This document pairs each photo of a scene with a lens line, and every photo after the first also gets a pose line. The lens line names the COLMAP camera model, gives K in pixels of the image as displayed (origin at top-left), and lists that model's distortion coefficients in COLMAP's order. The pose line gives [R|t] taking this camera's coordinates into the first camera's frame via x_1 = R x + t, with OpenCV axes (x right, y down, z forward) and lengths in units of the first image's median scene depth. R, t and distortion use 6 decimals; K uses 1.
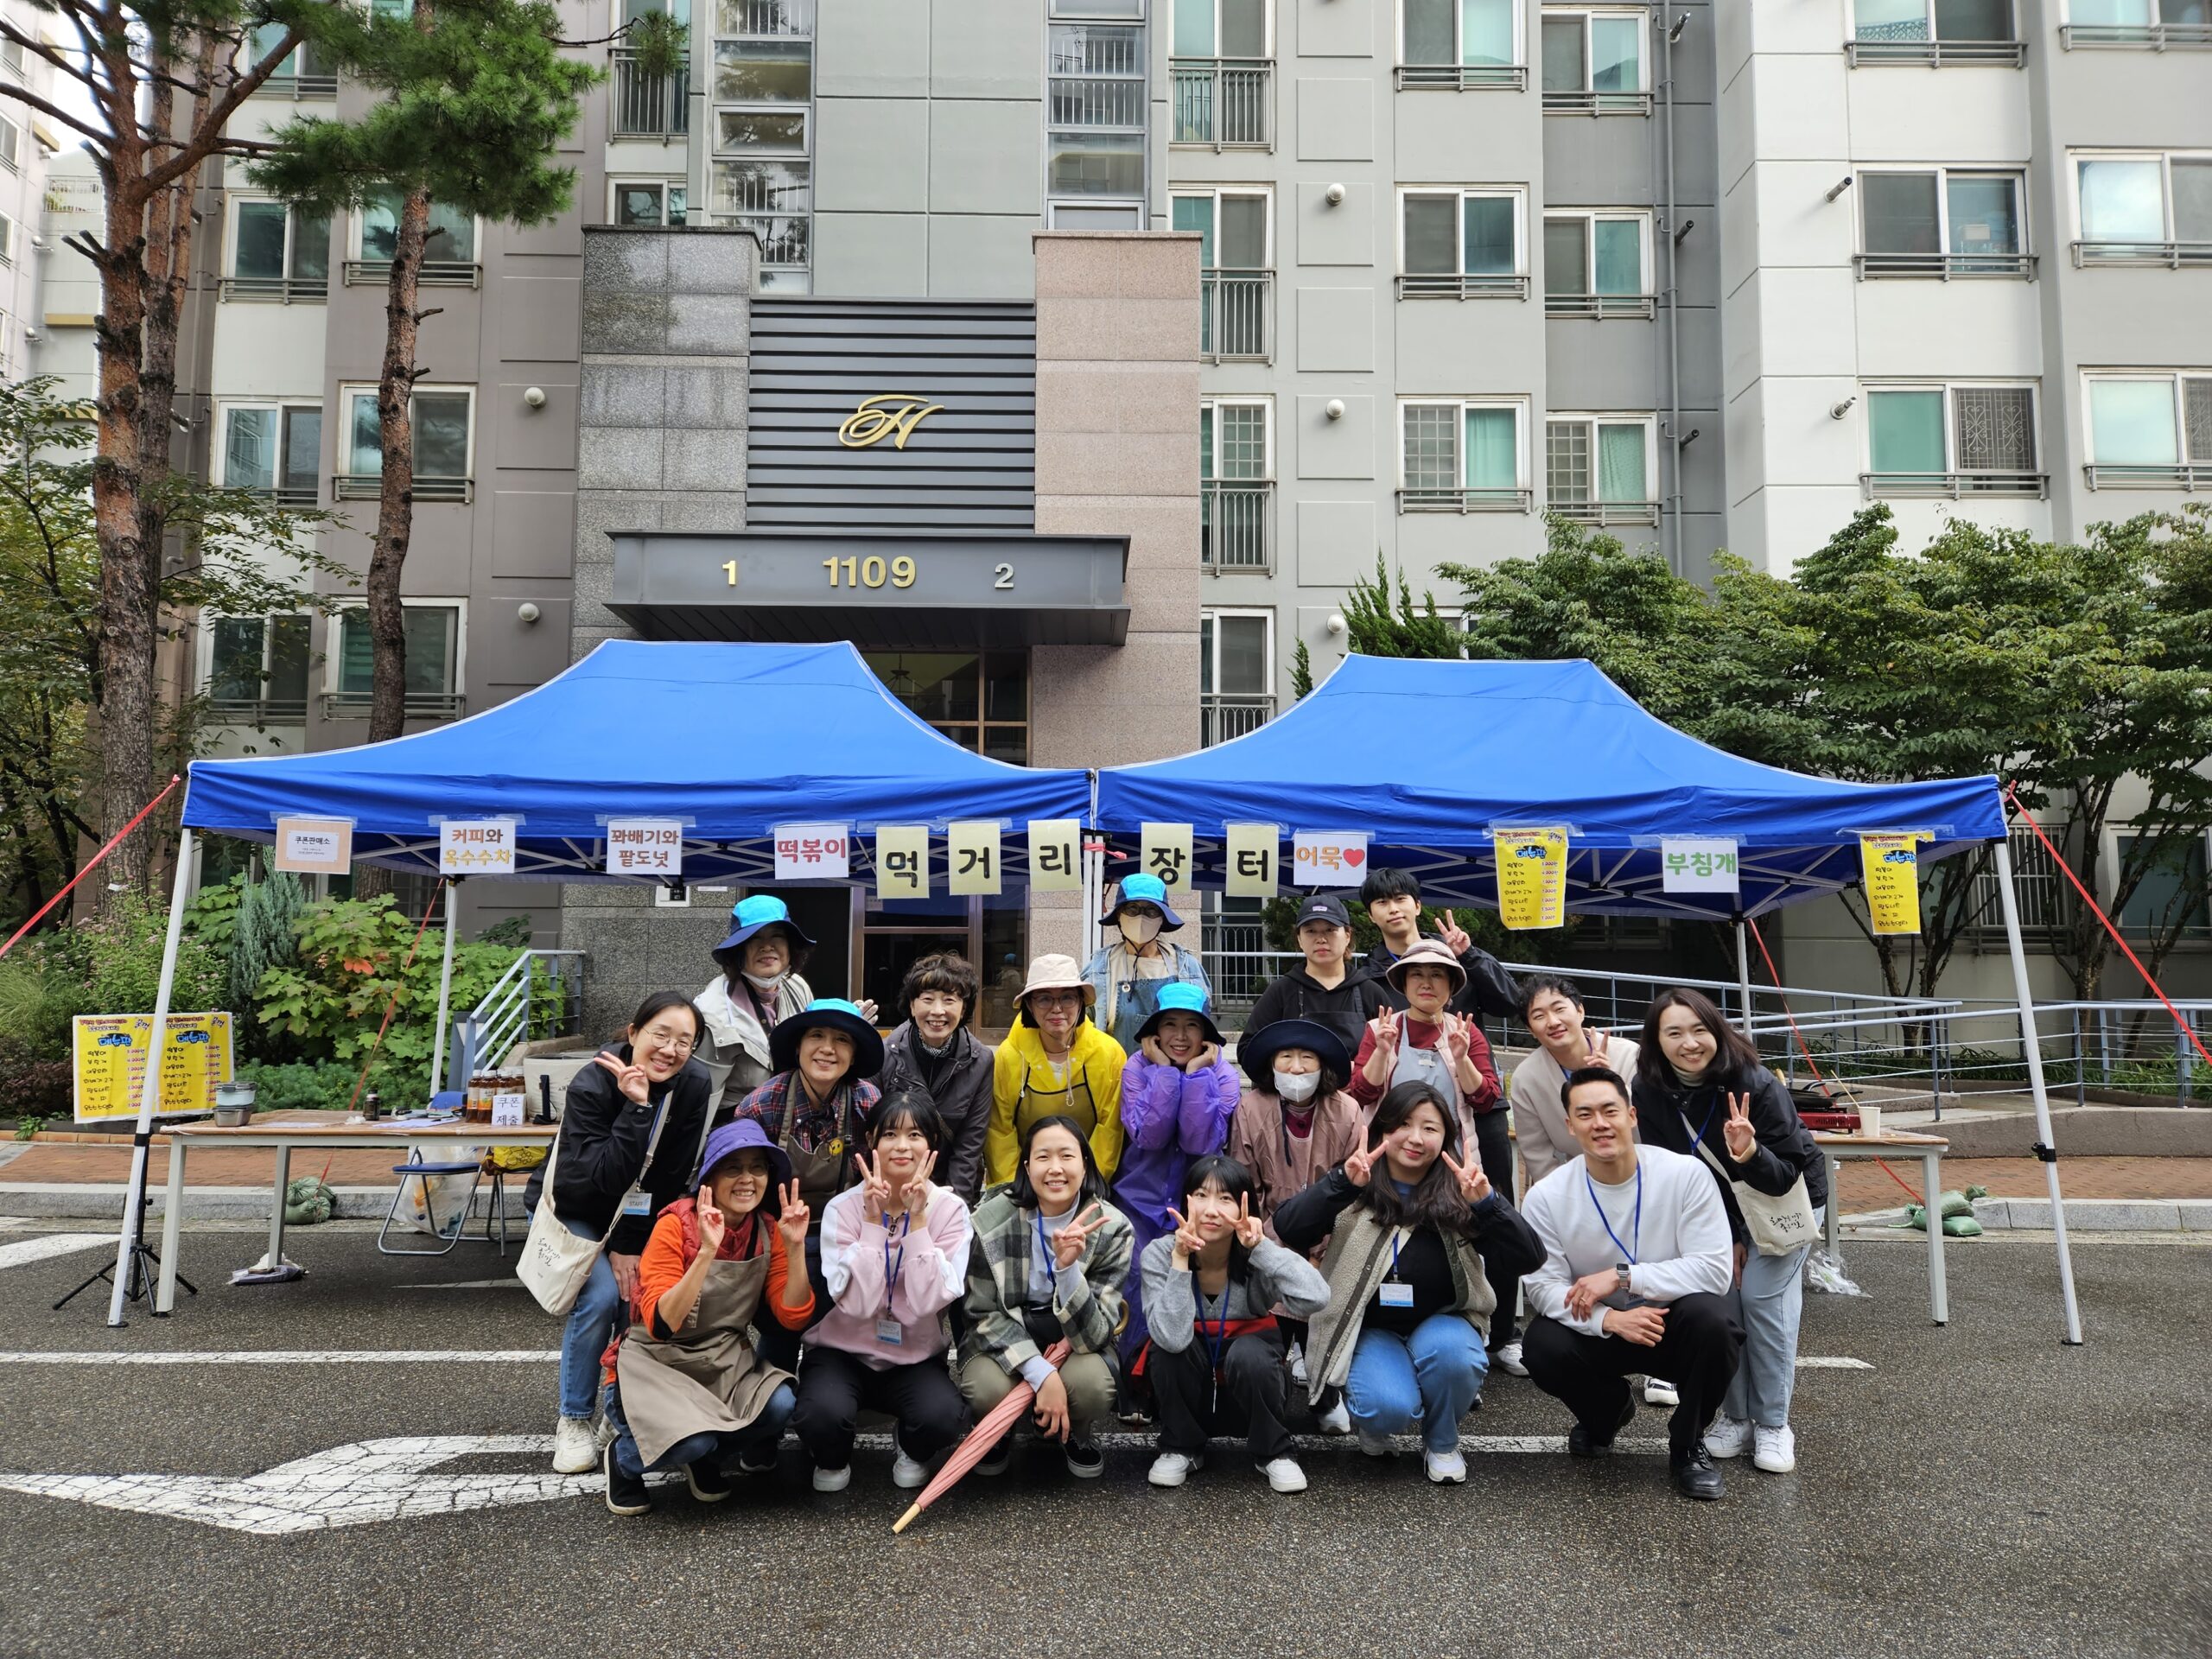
lens RADIAL K [[1521.0, 0, 1087.9], [0, 1521.0, 845.1], [0, 0, 1]] dist [0.080138, -0.070147]
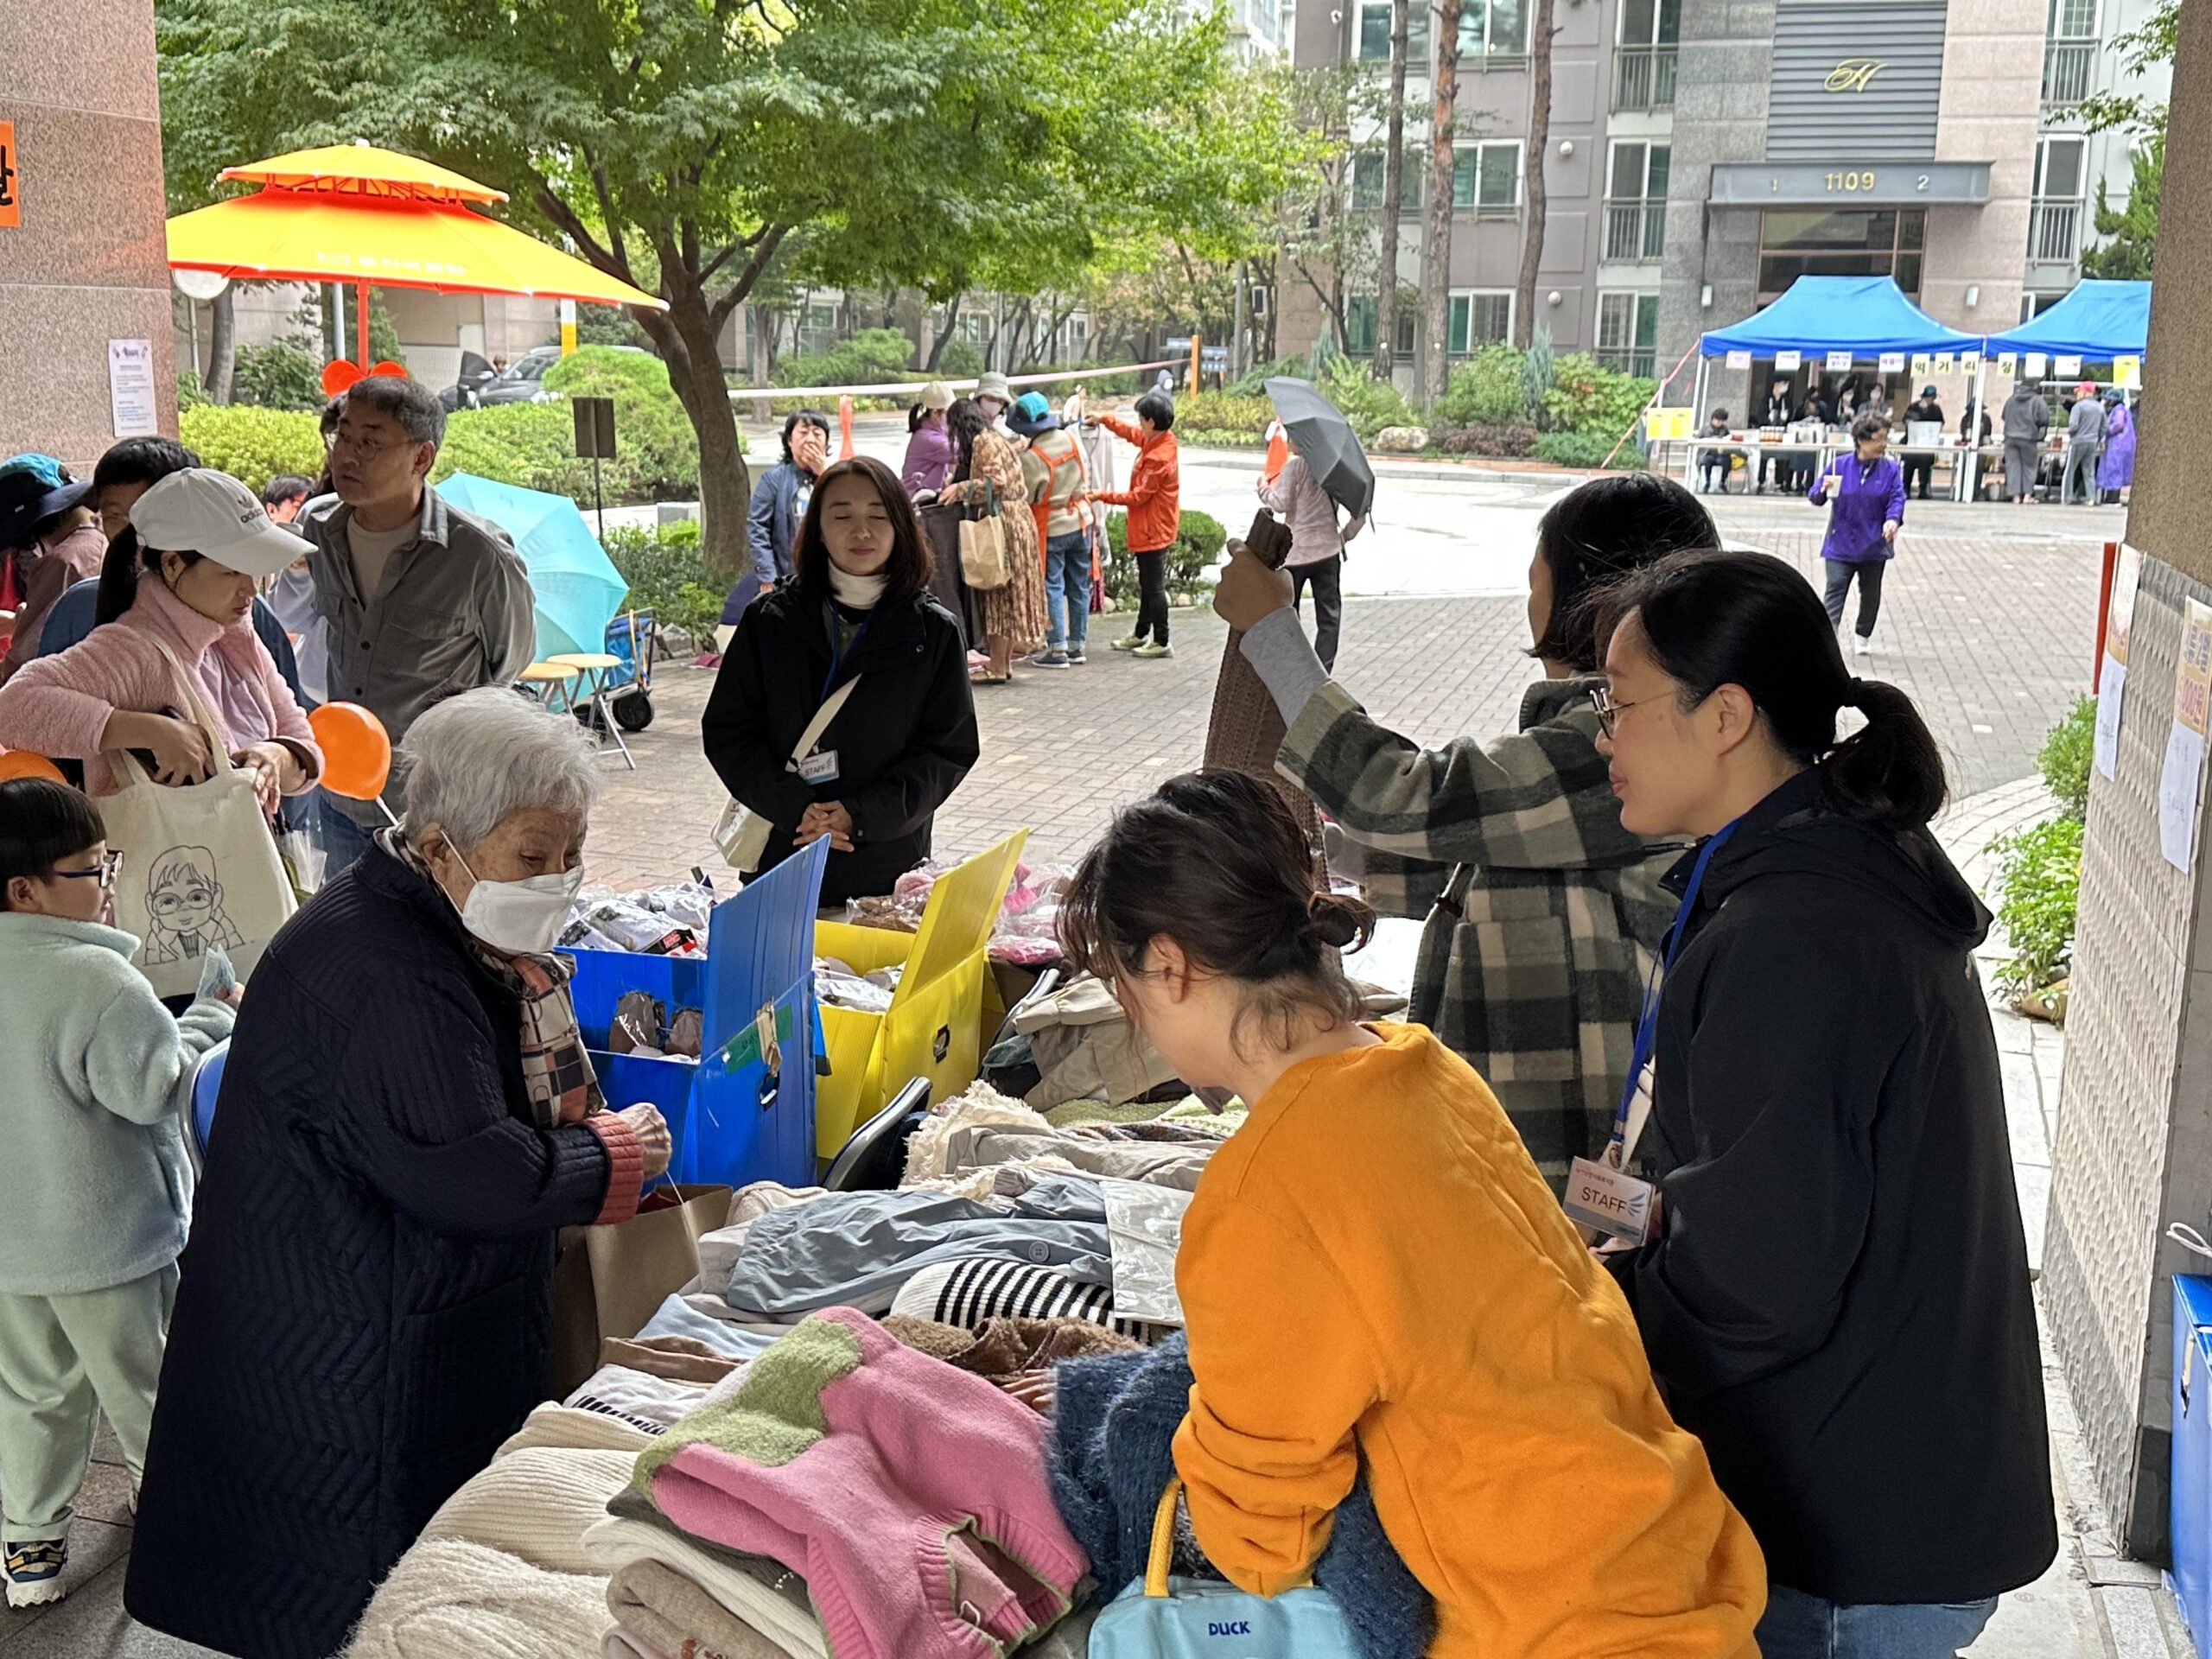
lens RADIAL K [[2347.0, 0, 1106.0], [0, 2347.0, 829.5], [0, 0, 1]] dist [0.026165, 0.010690]
pose [[0.960125, 0.060751, -0.272889, -0.190739], [0.017570, 0.961063, 0.275770, -0.243985], [0.279017, -0.269569, 0.921673, -2.351057]]
